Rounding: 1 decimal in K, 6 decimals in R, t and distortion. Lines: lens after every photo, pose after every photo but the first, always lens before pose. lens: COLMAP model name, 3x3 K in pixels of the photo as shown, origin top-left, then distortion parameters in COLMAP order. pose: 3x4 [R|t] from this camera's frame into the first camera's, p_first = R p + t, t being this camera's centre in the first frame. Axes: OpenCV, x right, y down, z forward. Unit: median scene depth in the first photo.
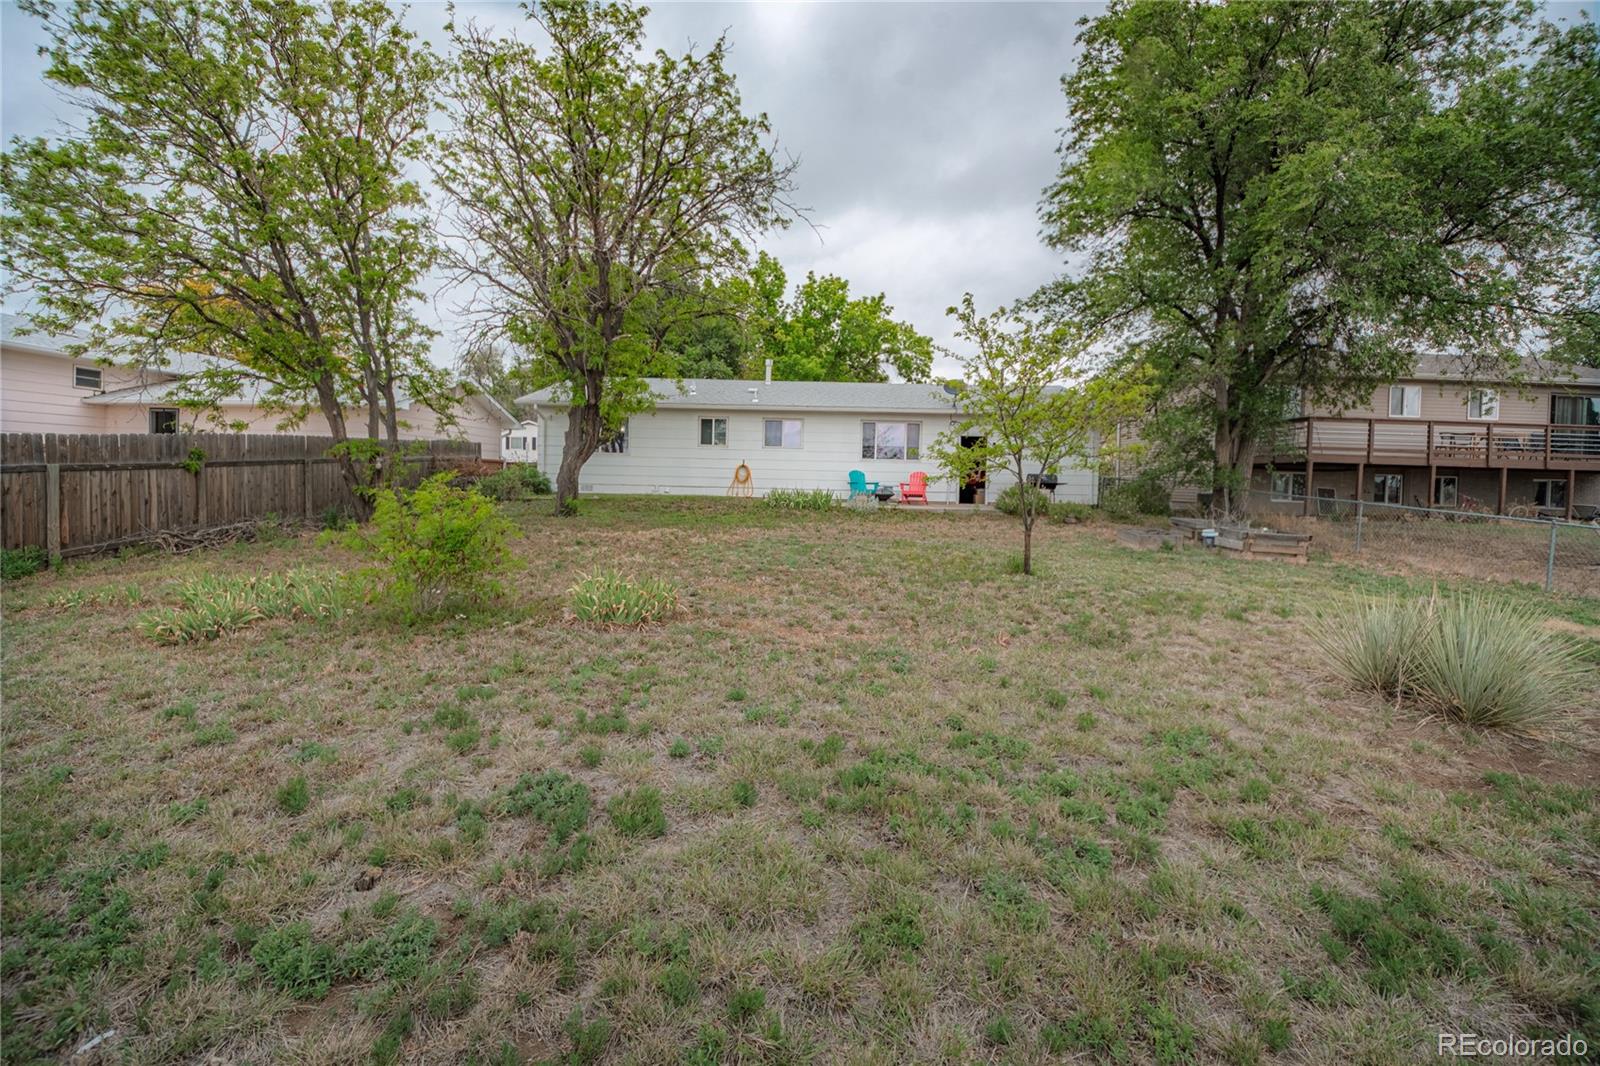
lens RADIAL K [[673.7, 0, 791.5], [0, 673.7, 511.8], [0, 0, 1]] dist [0.000741, -0.015513]
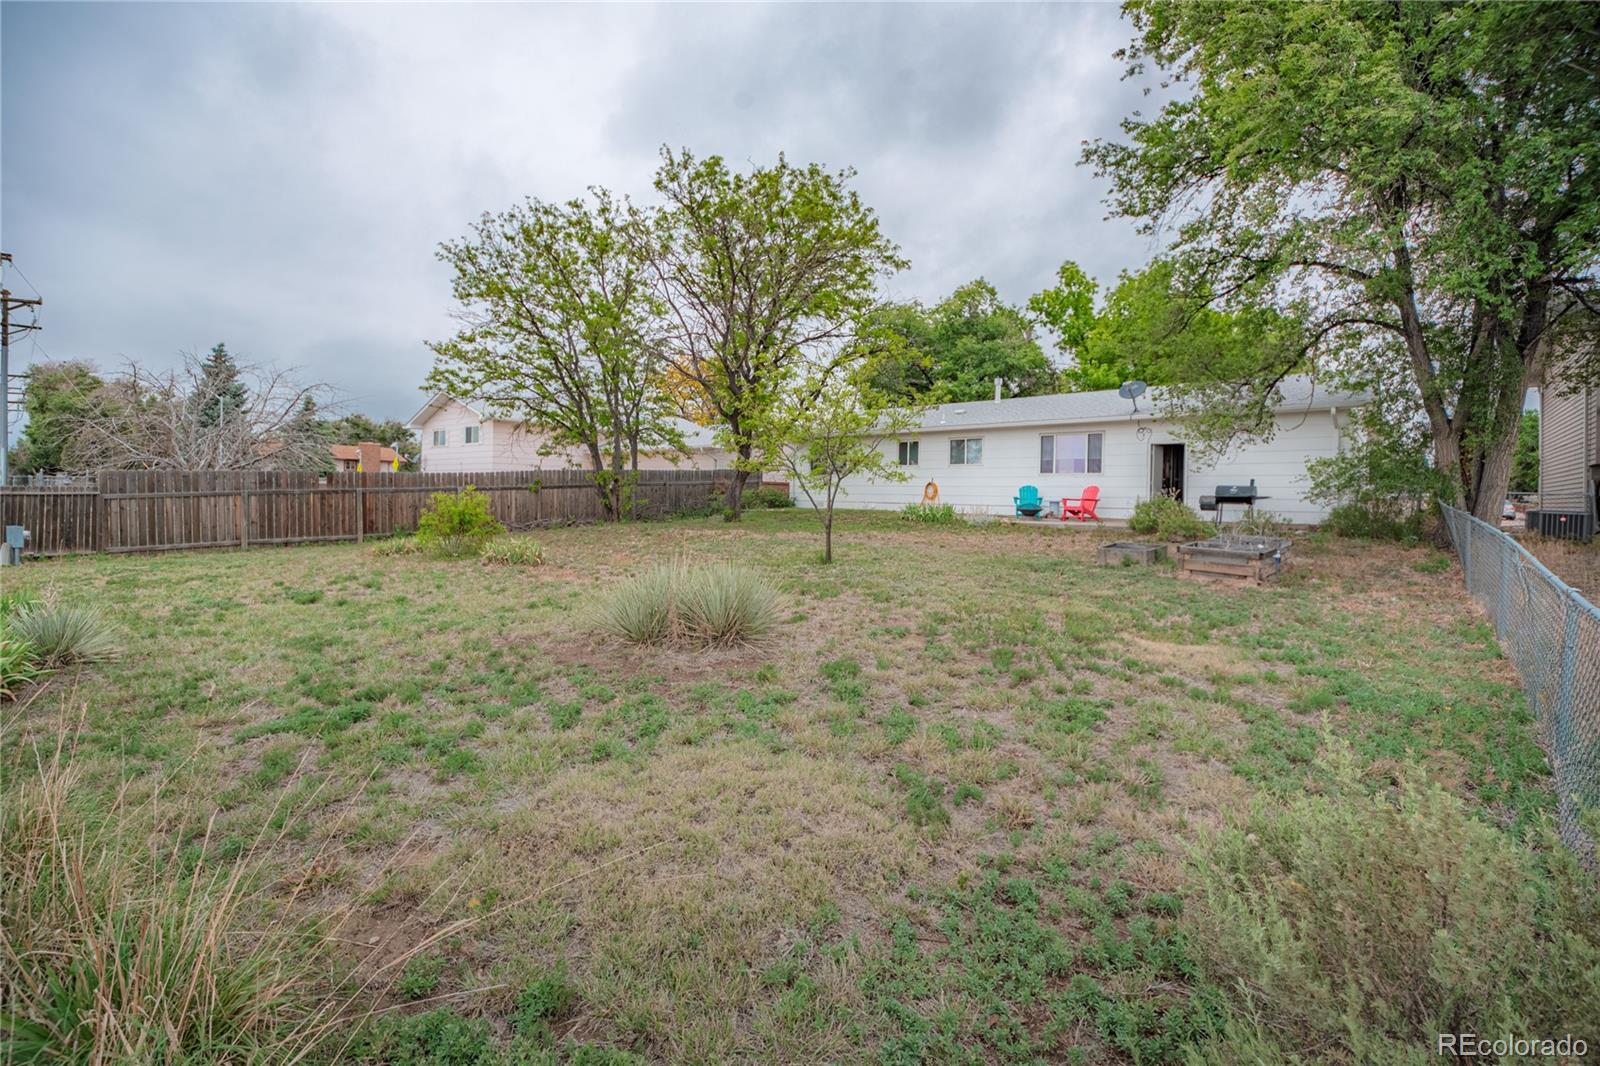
lens RADIAL K [[689.1, 0, 800.0], [0, 689.1, 533.0], [0, 0, 1]] dist [-0.000285, -0.000142]
pose [[0.779672, 0.025964, -0.625650, 0.465649], [-0.028544, 0.999575, 0.005909, 0.011712], [0.625537, 0.013251, 0.780082, -0.002231]]
